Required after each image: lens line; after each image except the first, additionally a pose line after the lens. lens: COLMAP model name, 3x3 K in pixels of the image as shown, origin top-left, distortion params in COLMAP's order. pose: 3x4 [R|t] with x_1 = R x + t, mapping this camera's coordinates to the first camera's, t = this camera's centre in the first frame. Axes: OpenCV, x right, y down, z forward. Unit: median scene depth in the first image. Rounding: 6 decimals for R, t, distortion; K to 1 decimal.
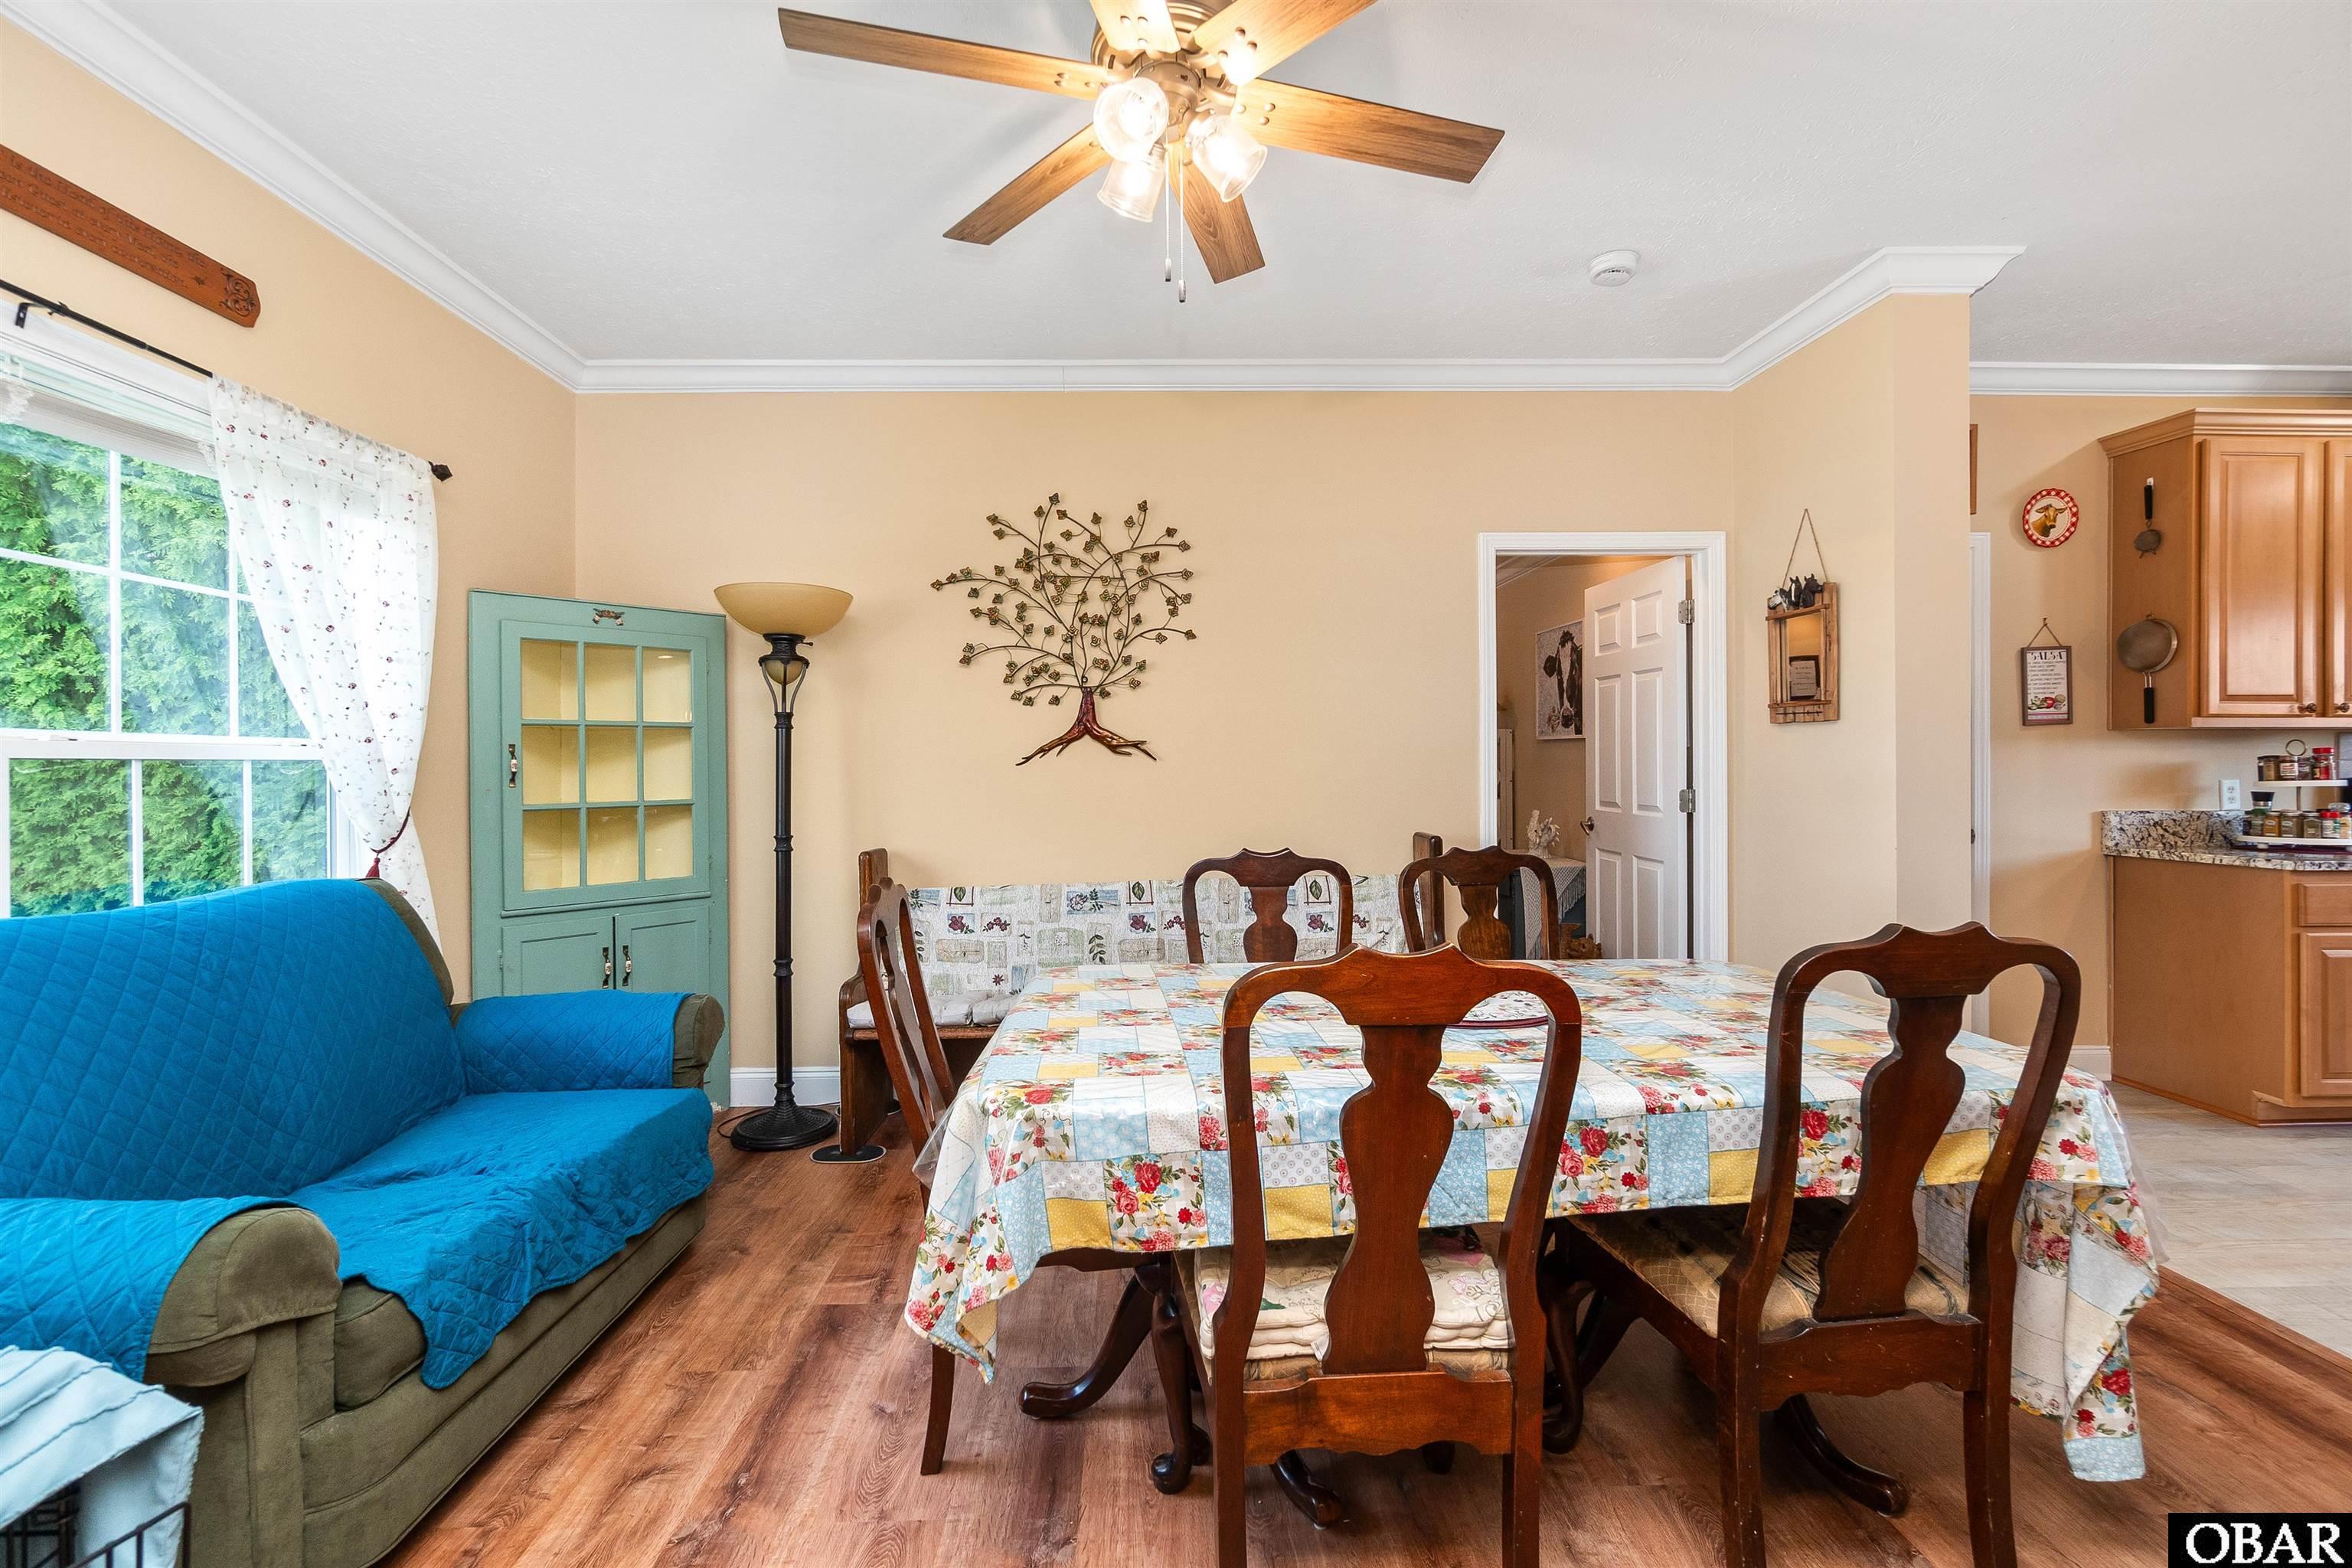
lens RADIAL K [[1024.5, 0, 1129.4], [0, 1024.5, 766.1], [0, 0, 1]] dist [-0.003373, -0.000174]
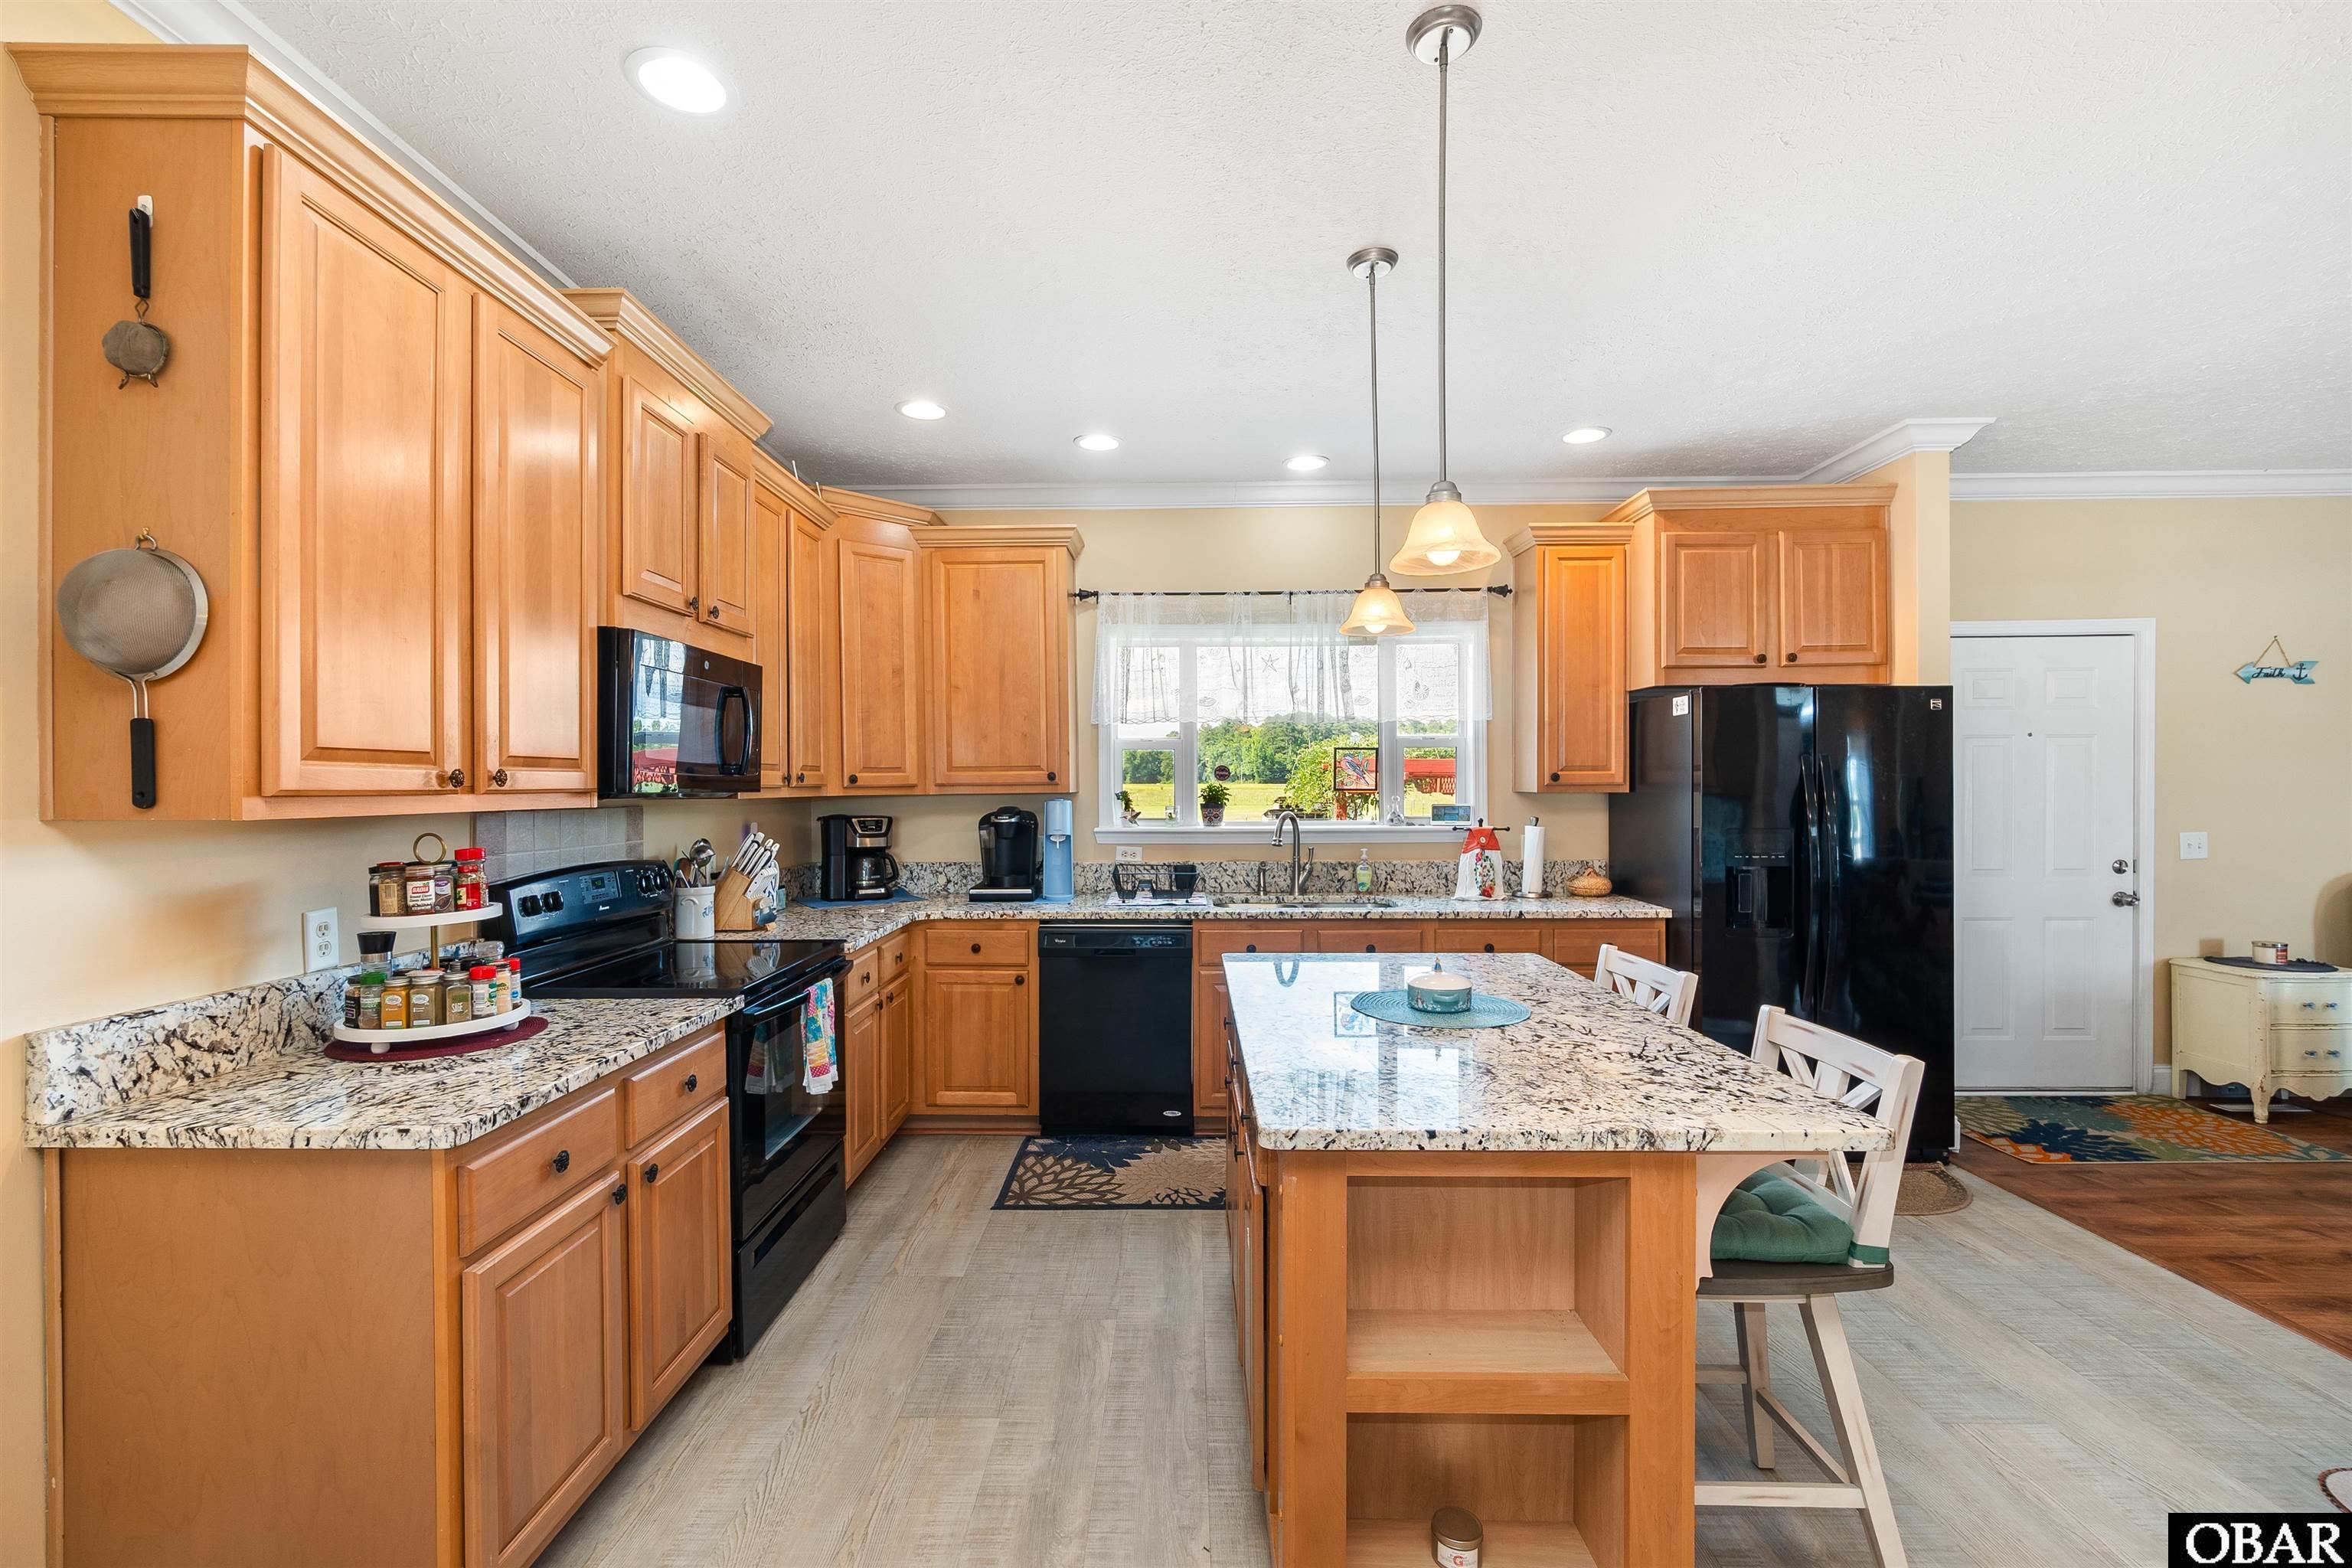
lens RADIAL K [[1024.5, 0, 1167.0], [0, 1024.5, 787.0], [0, 0, 1]] dist [-0.003373, -0.000174]
pose [[0.049787, 0.005820, 0.998743, 0.643528], [0.010815, 0.999921, -0.006366, -0.044686], [-0.998701, 0.011118, 0.049720, 0.602031]]
